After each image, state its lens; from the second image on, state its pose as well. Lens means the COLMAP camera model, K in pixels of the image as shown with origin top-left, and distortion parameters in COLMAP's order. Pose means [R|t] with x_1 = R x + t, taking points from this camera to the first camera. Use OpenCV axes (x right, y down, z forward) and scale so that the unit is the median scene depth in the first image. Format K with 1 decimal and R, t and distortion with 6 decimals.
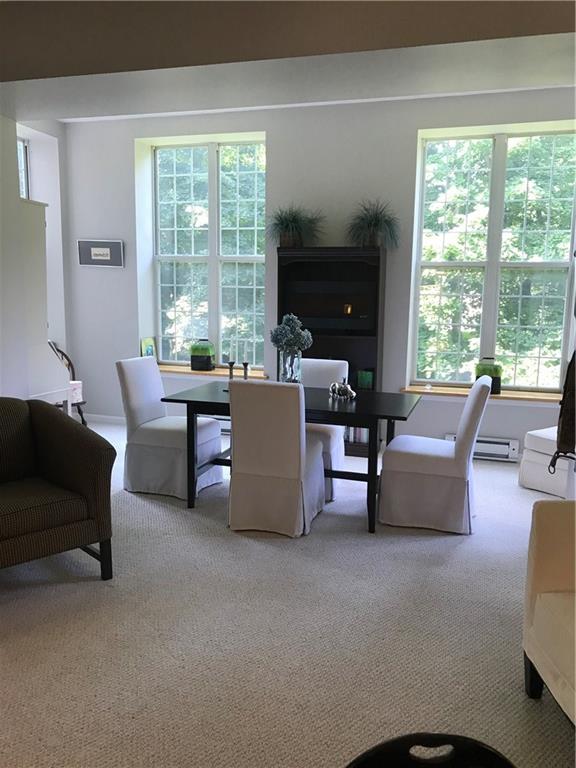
lens RADIAL K [[625.6, 0, 321.5], [0, 625.6, 383.6], [0, 0, 1]] dist [0.005819, -0.002540]
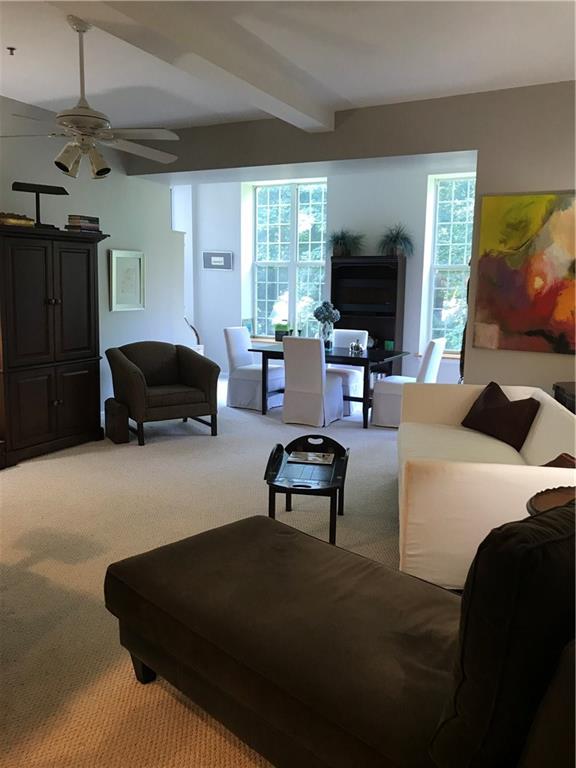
lens RADIAL K [[625.6, 0, 321.5], [0, 625.6, 383.6], [0, 0, 1]] dist [0.005819, -0.002540]
pose [[0.984098, 0.024979, -0.175859, 0.192448], [-0.024154, 0.999685, 0.006829, 0.080282], [0.175974, -0.002472, 0.984392, -0.508348]]
